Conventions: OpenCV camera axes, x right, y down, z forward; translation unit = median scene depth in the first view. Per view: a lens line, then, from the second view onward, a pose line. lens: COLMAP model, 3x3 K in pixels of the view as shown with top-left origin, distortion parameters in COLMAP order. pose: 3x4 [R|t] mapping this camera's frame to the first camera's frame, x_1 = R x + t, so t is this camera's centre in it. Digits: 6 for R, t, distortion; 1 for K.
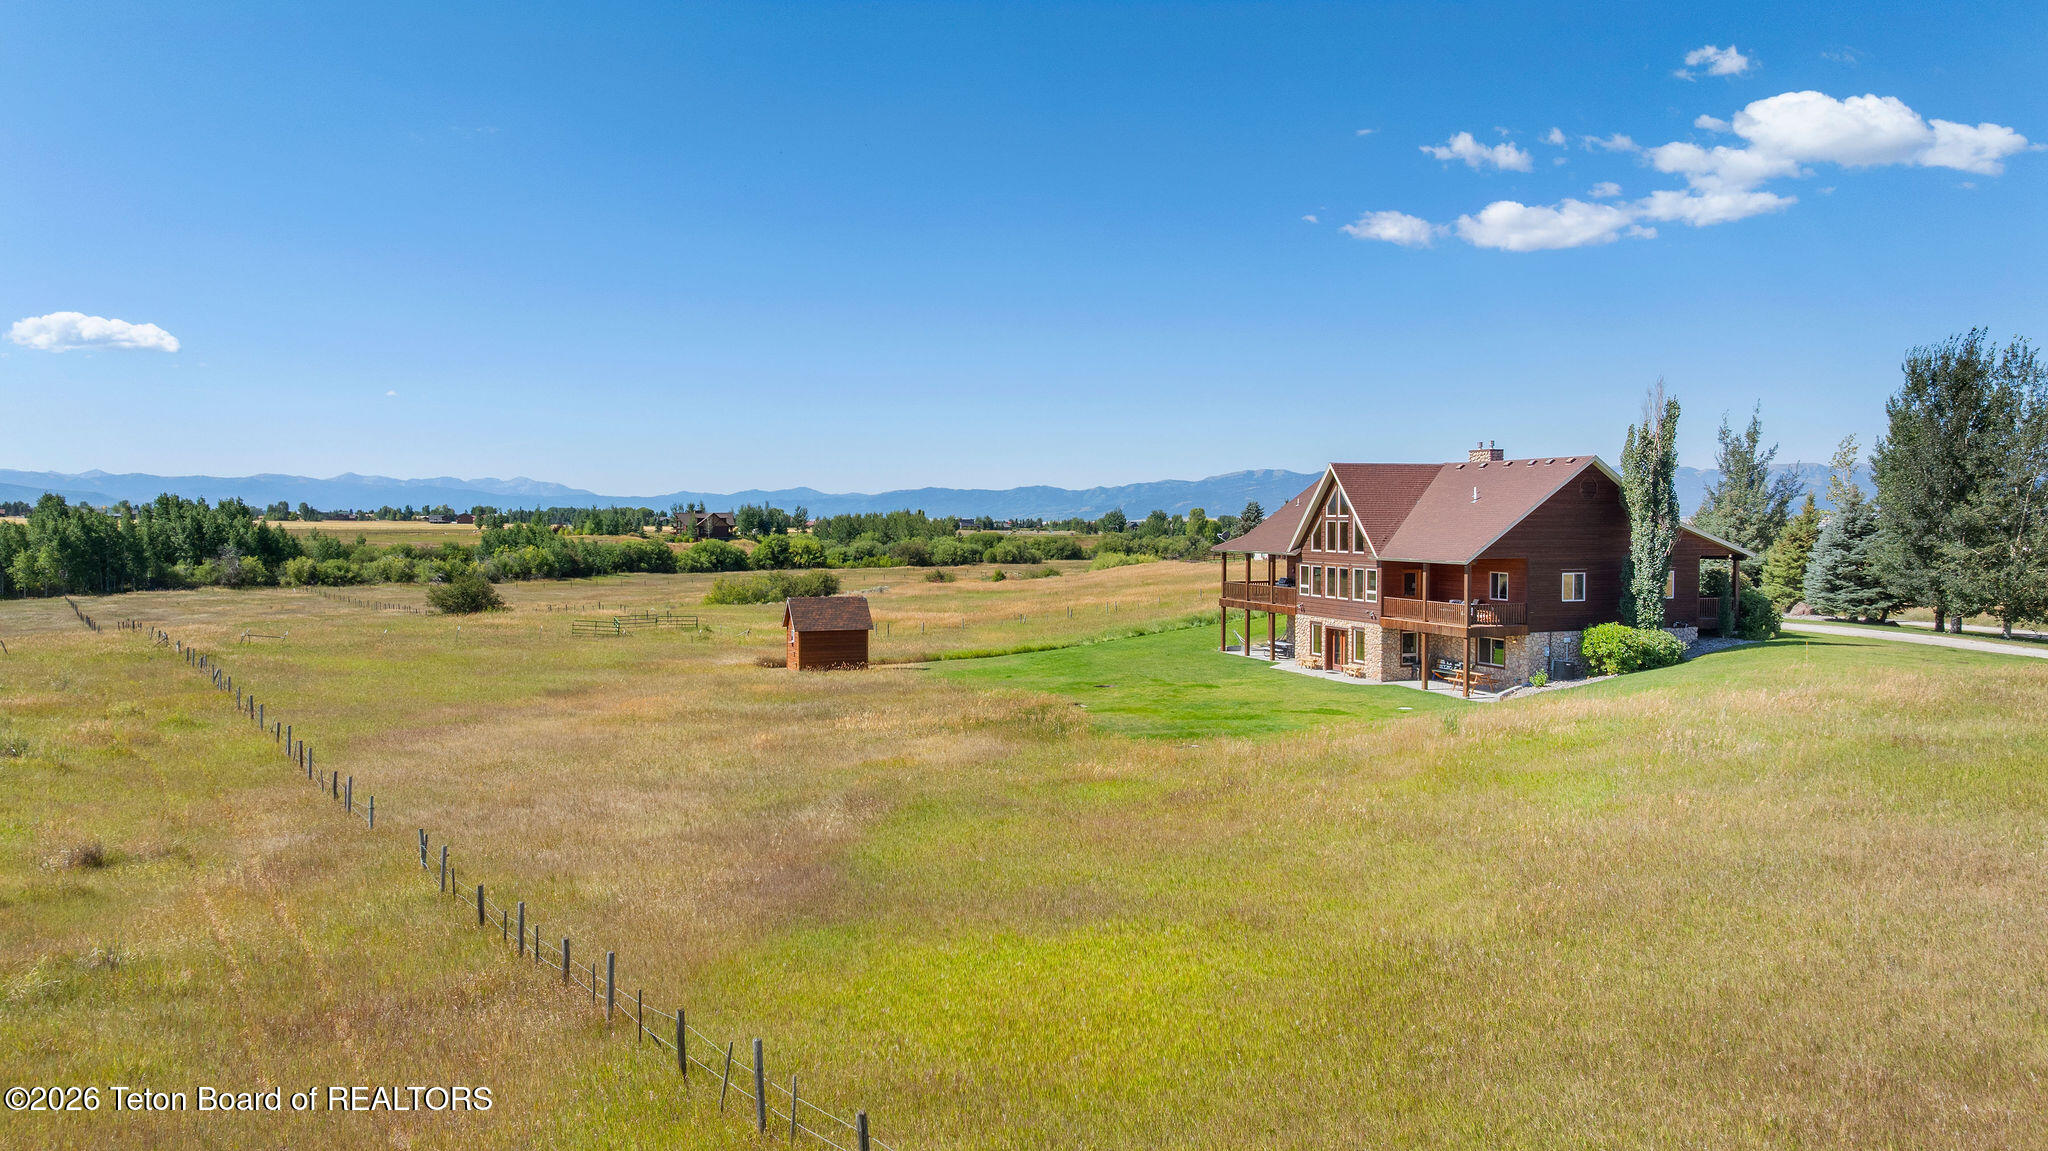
lens RADIAL K [[1427.0, 0, 1026.1], [0, 1427.0, 574.3], [0, 0, 1]] dist [-0.019106, -0.003312]
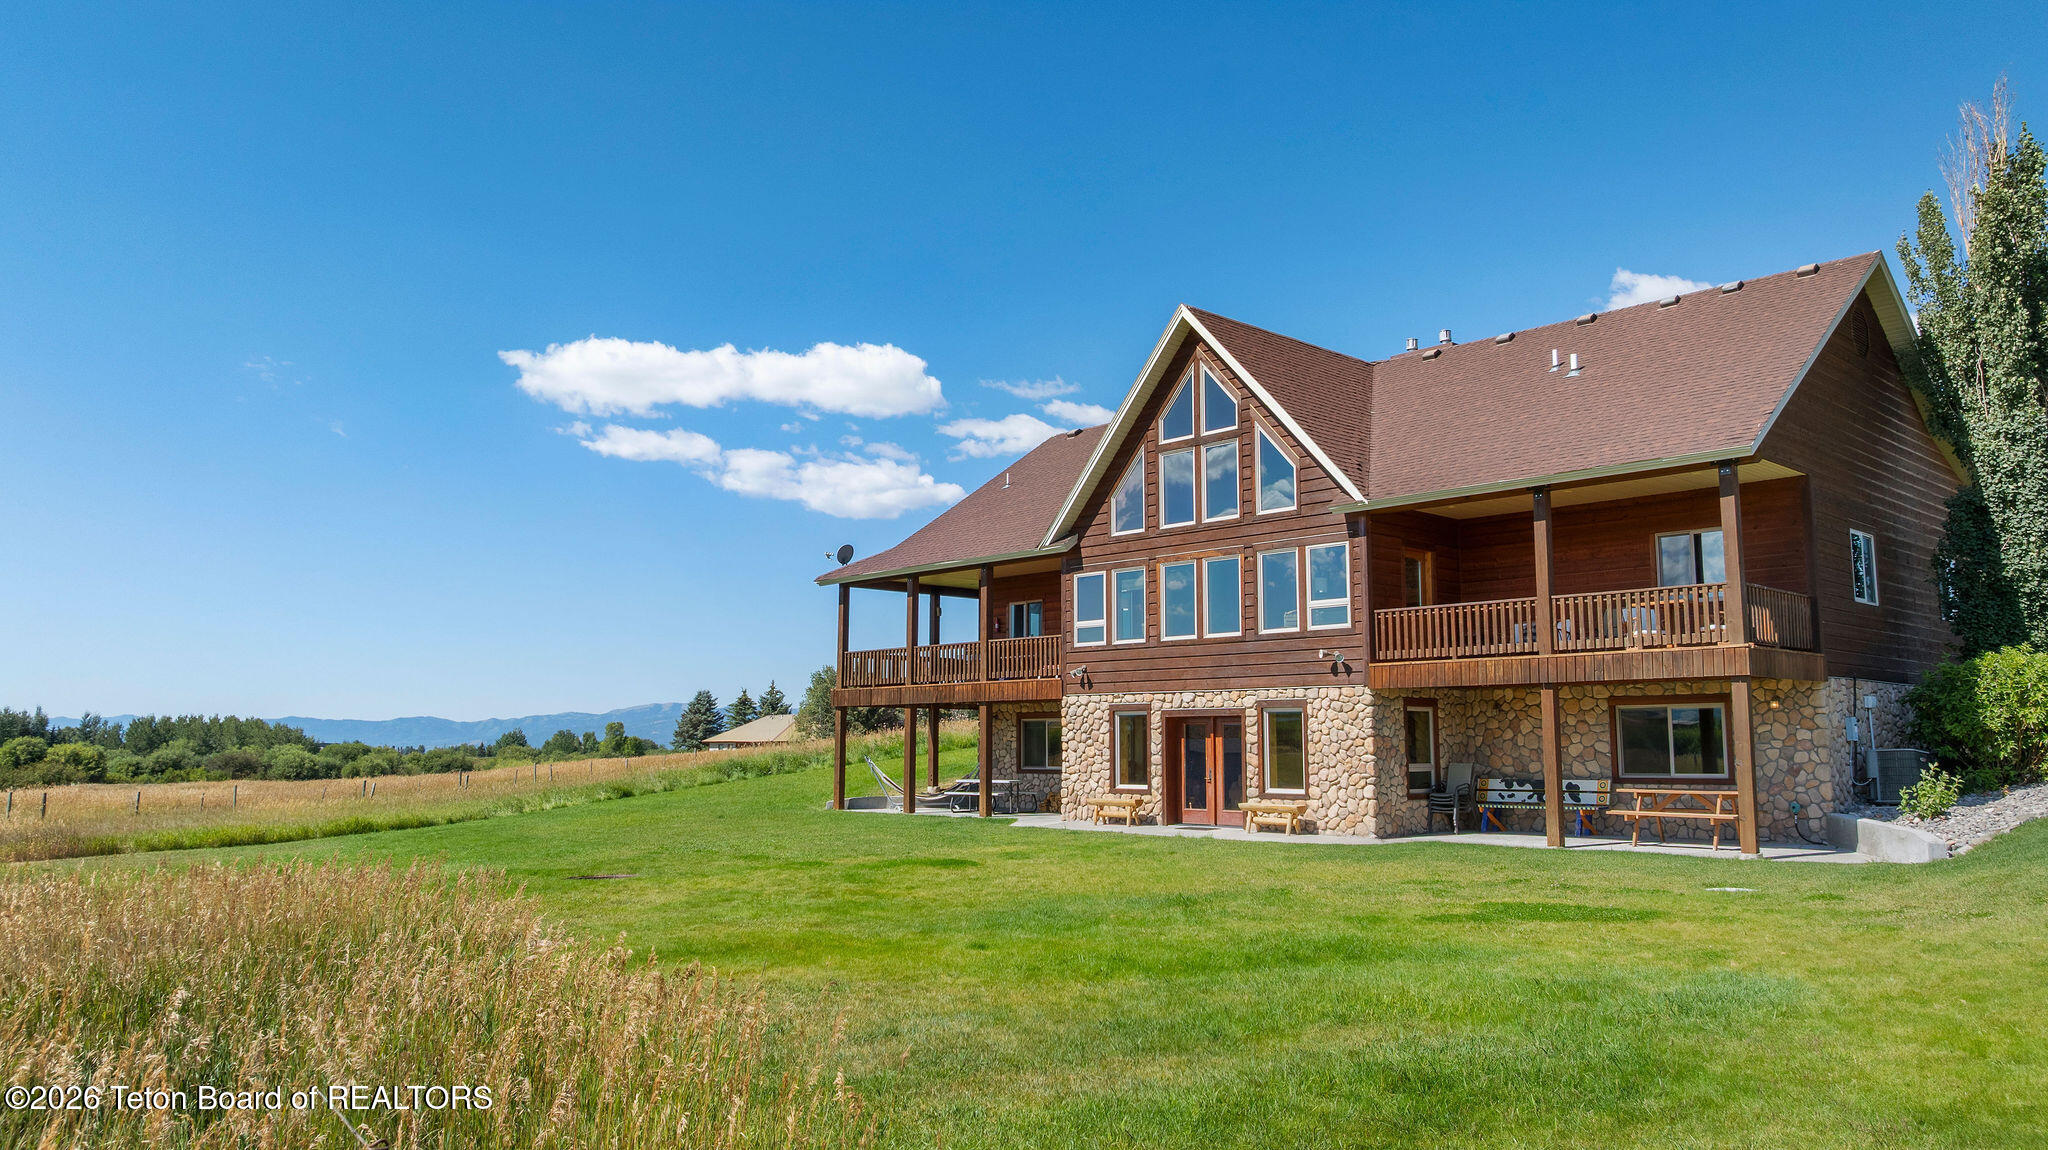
lens RADIAL K [[1427.0, 0, 1026.8], [0, 1427.0, 565.3], [0, 0, 1]] dist [-0.019106, -0.003312]
pose [[0.917786, 0.052265, 0.393621, 0.015658], [0.014976, 0.986038, -0.165845, 0.063146], [-0.396793, 0.158106, 0.904189, 0.665802]]
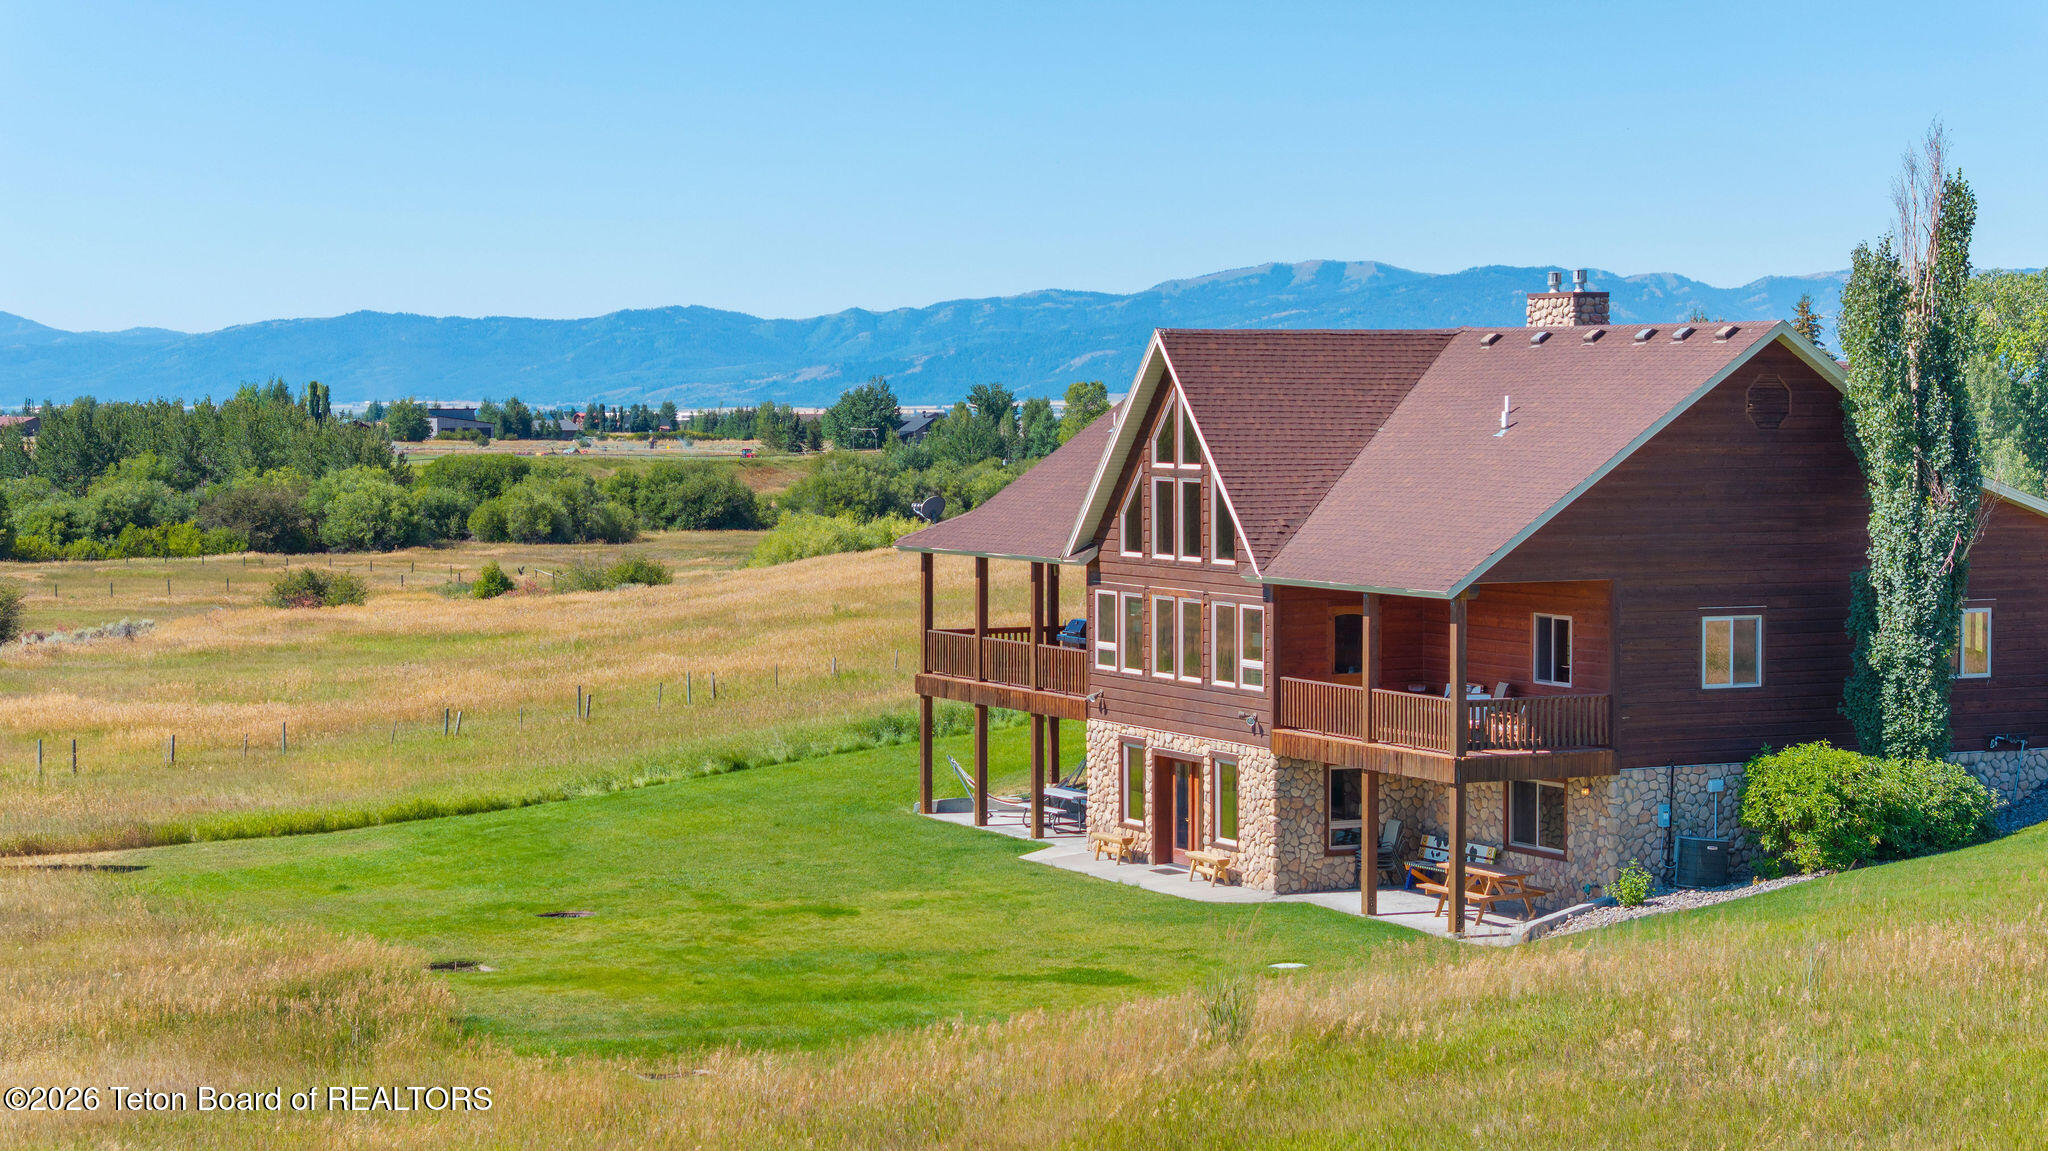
lens RADIAL K [[4081.0, 0, 1017.6], [0, 4081.0, 577.2], [0, 0, 1]] dist [-0.072127, 0.000000]
pose [[0.995829, -0.005437, 0.091077, 0.075057], [0.005046, 0.999977, 0.004529, -0.016265], [-0.091100, -0.004051, 0.995834, -0.101469]]
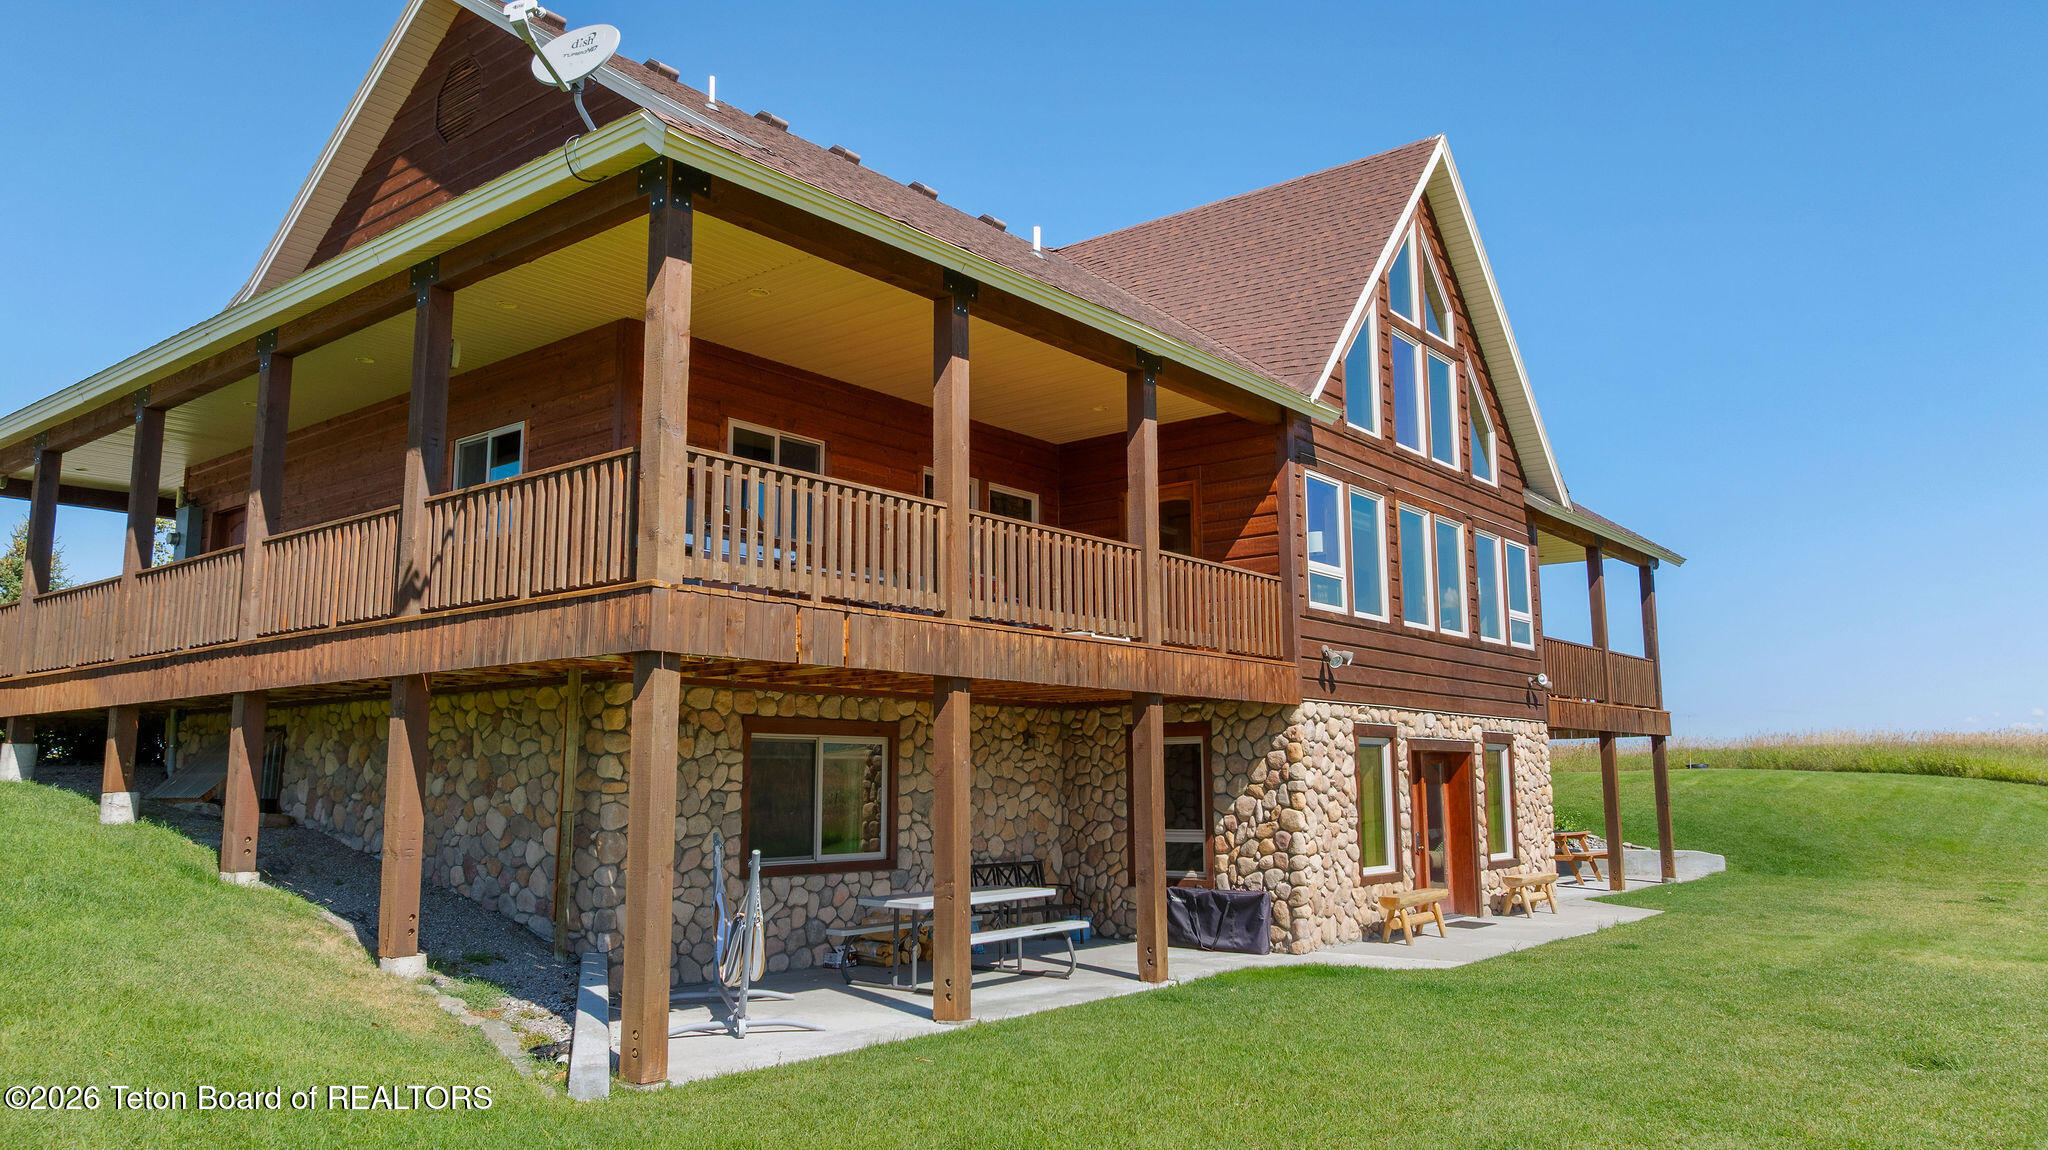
lens RADIAL K [[1427.0, 0, 1026.3], [0, 1427.0, 566.1], [0, 0, 1]] dist [-0.019106, -0.003312]
pose [[-0.512579, 0.123343, 0.849735, 0.034294], [0.036298, 0.991857, -0.122077, 0.034616], [-0.857873, -0.031731, -0.512882, 1.216666]]
